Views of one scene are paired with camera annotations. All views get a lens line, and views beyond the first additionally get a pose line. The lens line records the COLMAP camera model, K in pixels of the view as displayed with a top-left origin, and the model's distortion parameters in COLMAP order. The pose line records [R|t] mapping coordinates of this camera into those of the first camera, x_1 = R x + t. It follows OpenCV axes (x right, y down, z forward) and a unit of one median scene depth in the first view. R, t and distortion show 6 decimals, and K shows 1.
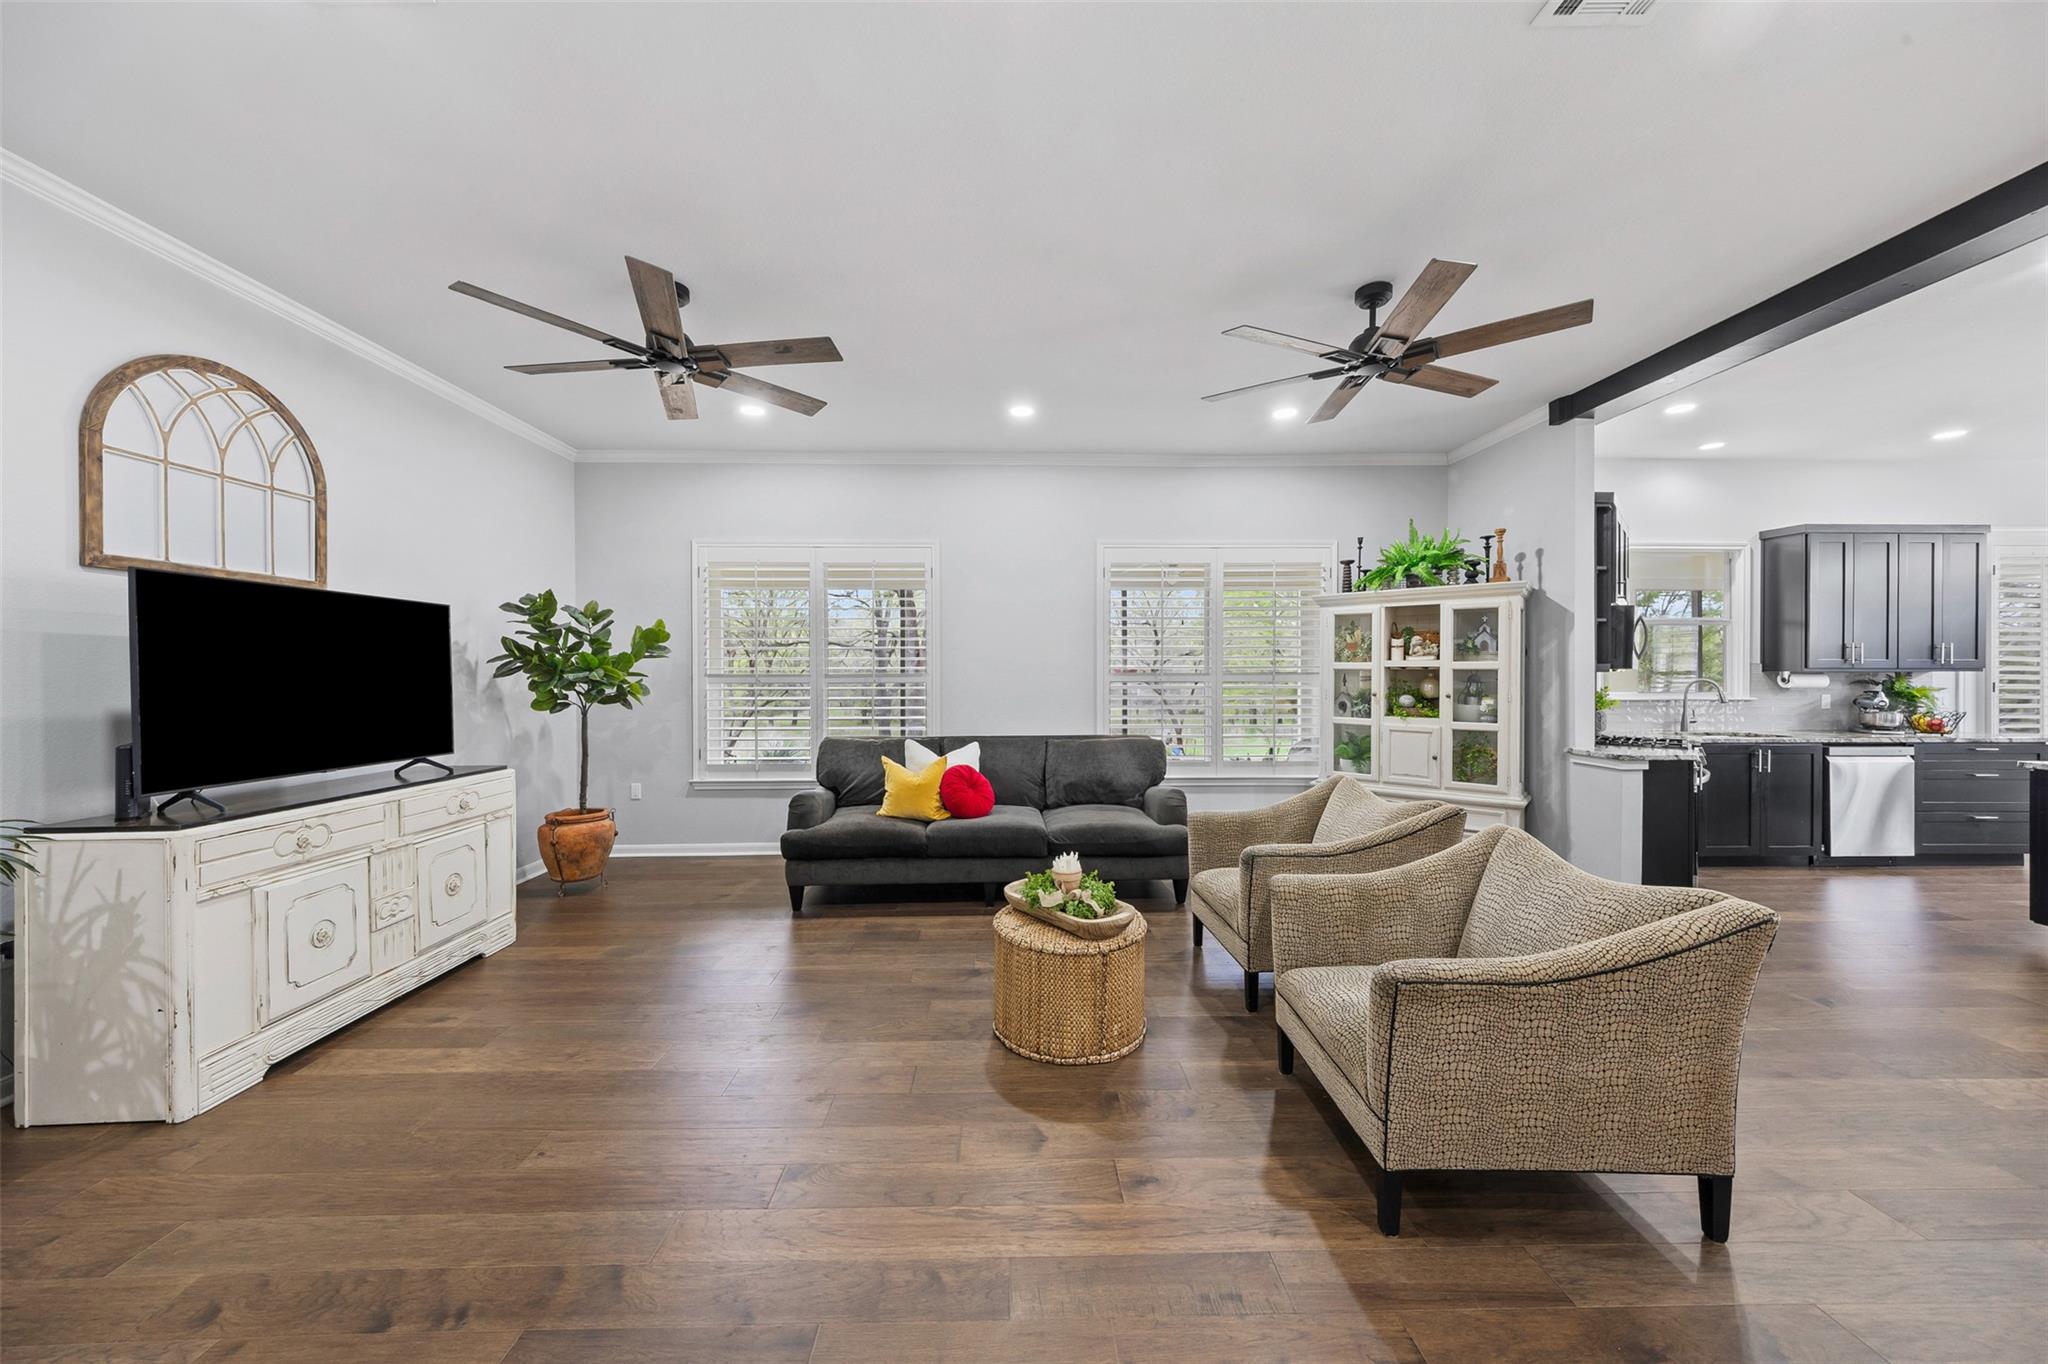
lens RADIAL K [[707.9, 0, 1021.8], [0, 707.9, 681.1], [0, 0, 1]] dist [0.000290, -0.000284]
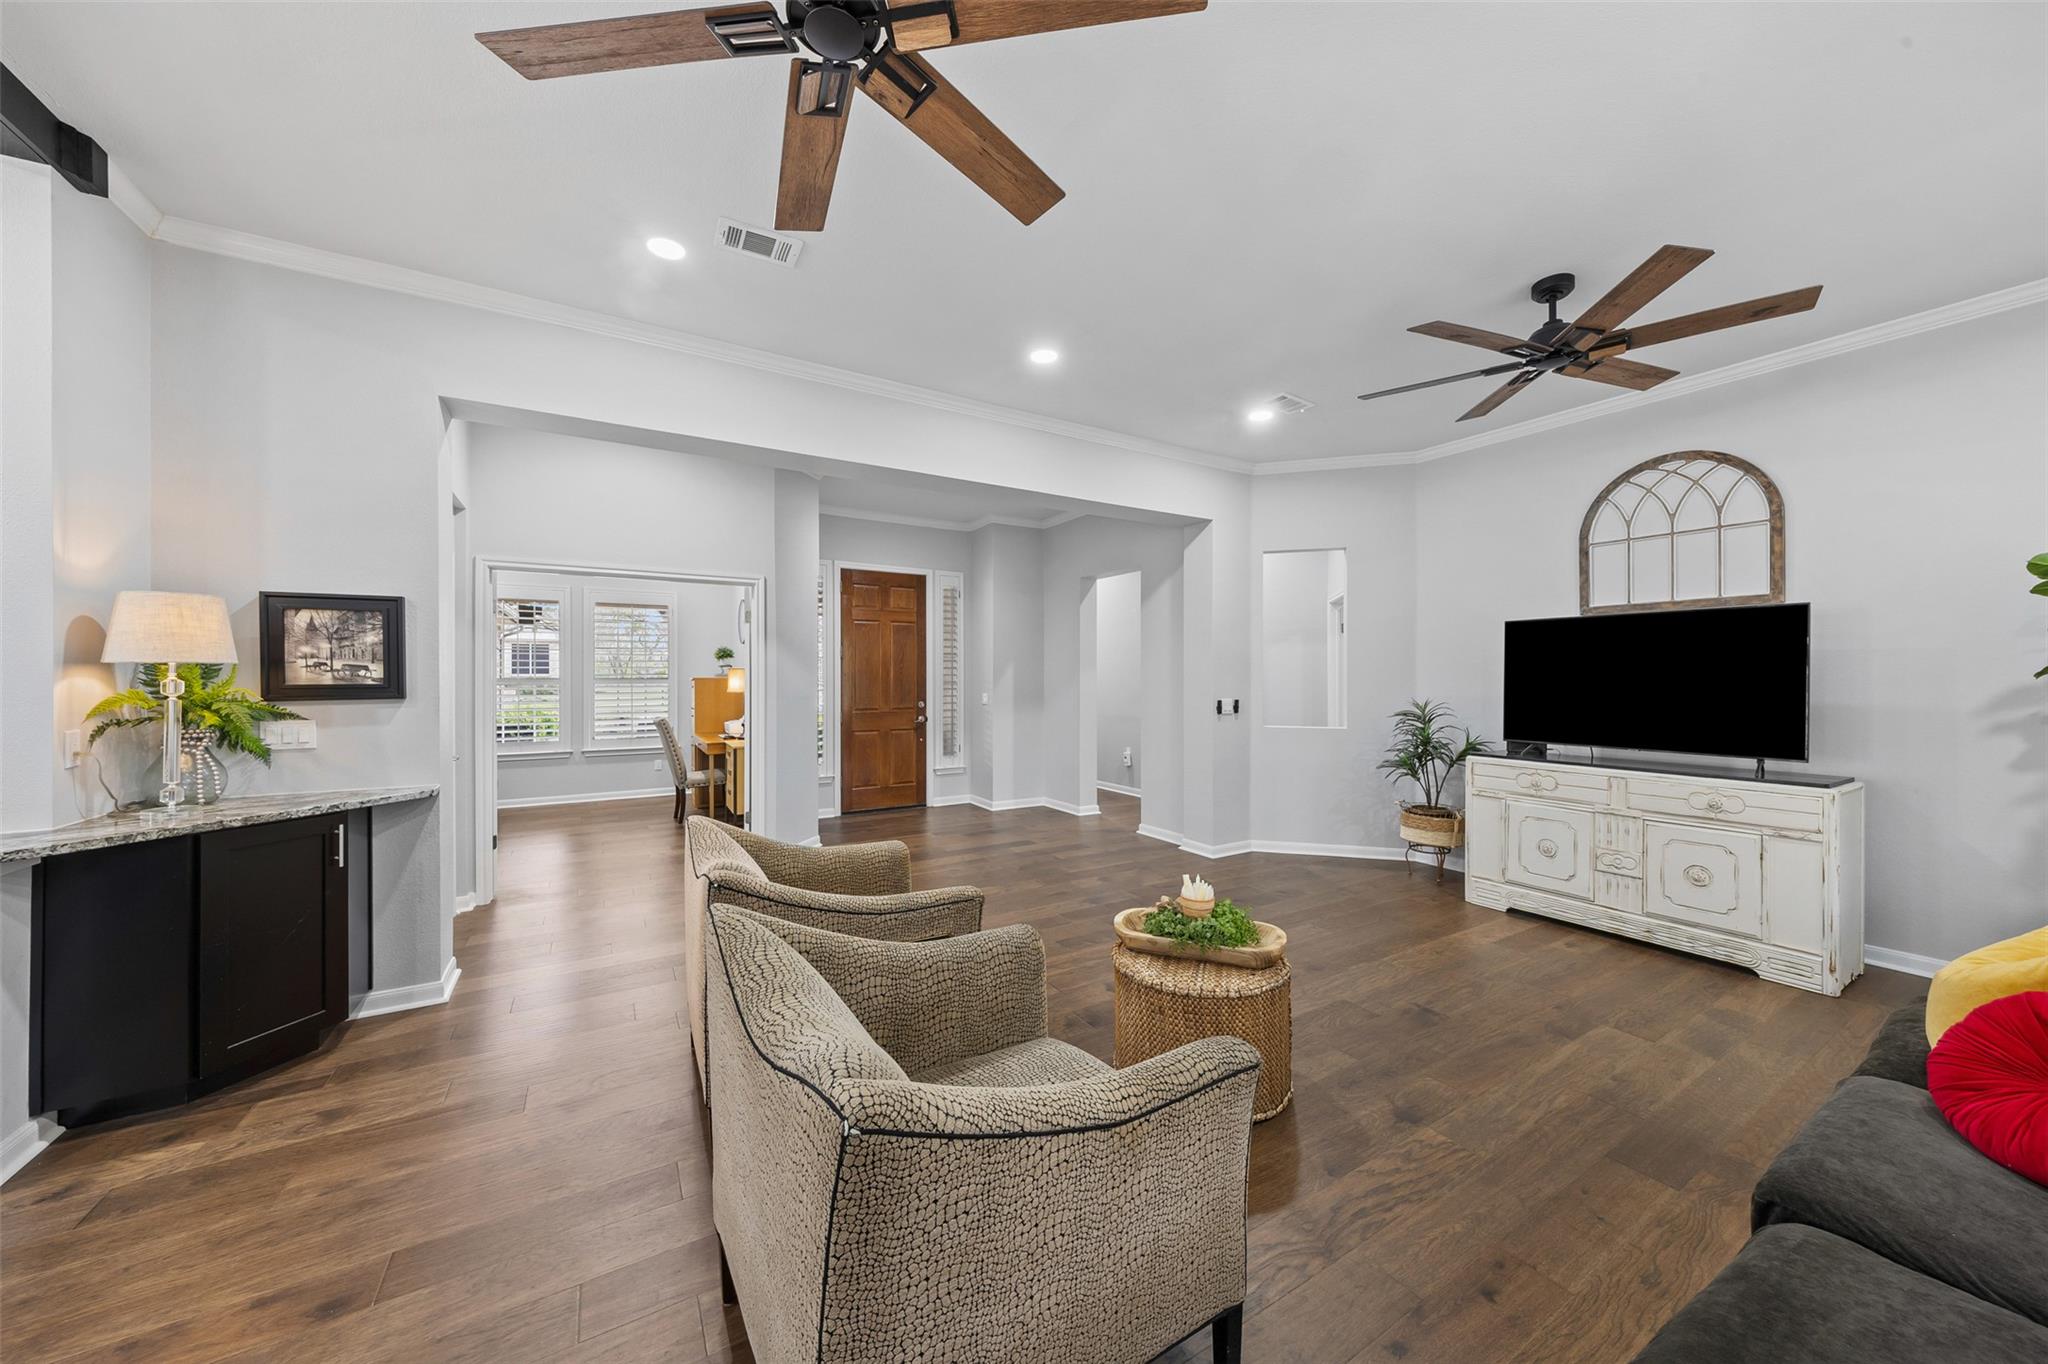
lens RADIAL K [[707.9, 0, 1020.5], [0, 707.9, 675.8], [0, 0, 1]] dist [0.000290, -0.000284]
pose [[-0.871200, 0.001281, -0.490927, 0.442721], [-0.003461, 0.999956, 0.008752, -0.012435], [0.490916, 0.009324, -0.871157, 1.057423]]
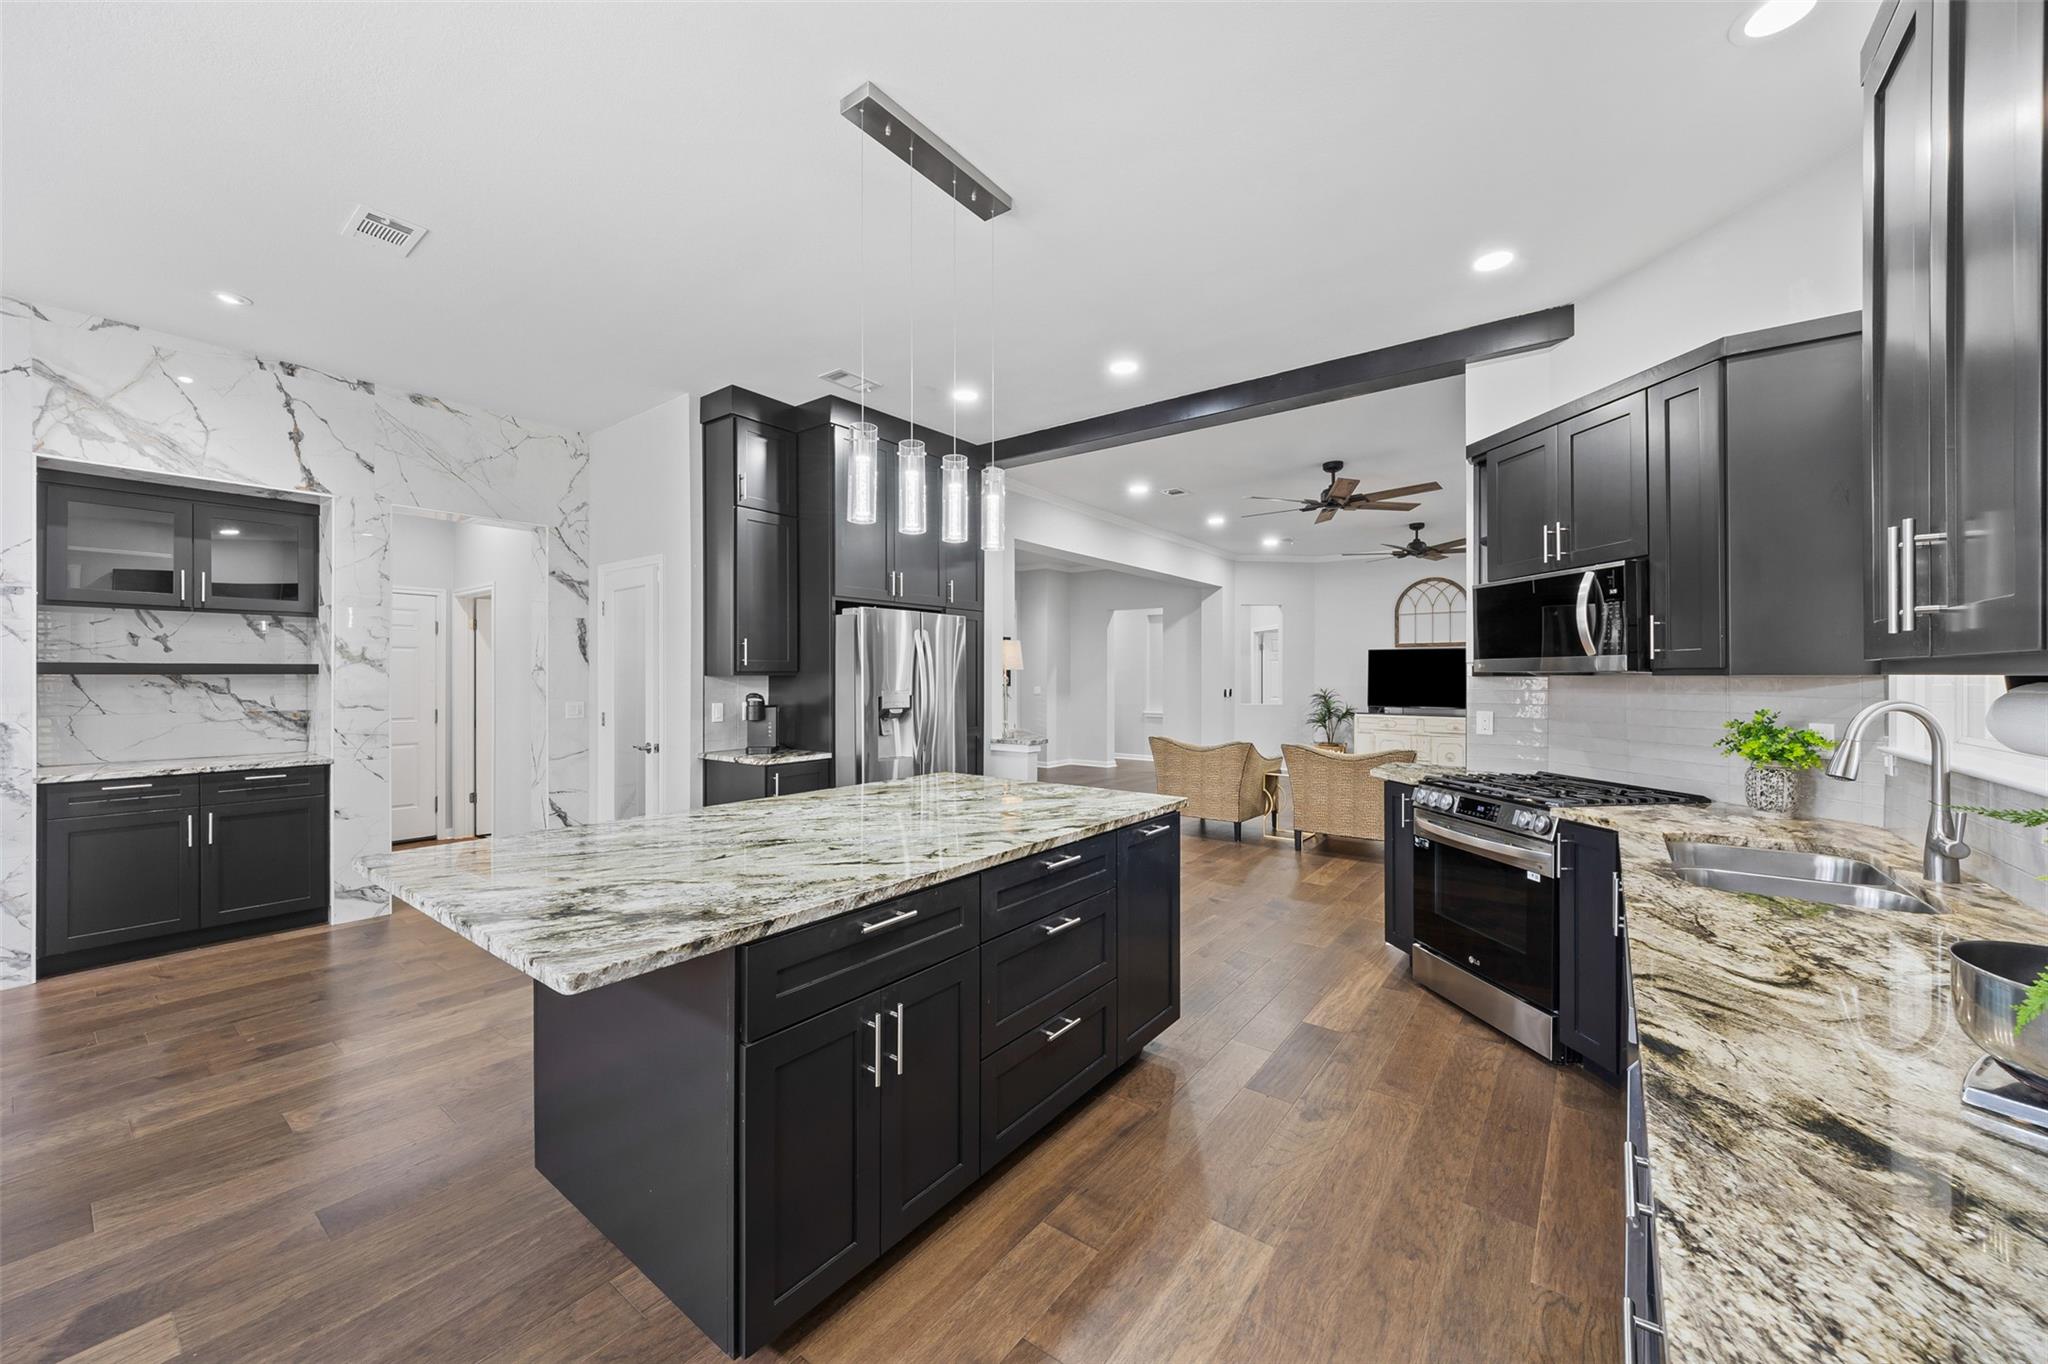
lens RADIAL K [[758.0, 0, 1004.5], [0, 758.0, 677.7], [0, 0, 1]] dist [-0.002143, 0.000486]
pose [[-0.638318, 0.003918, -0.769763, 1.784166], [-0.008226, 0.999895, 0.011910, -0.017519], [0.769729, 0.013935, -0.638219, 1.126506]]
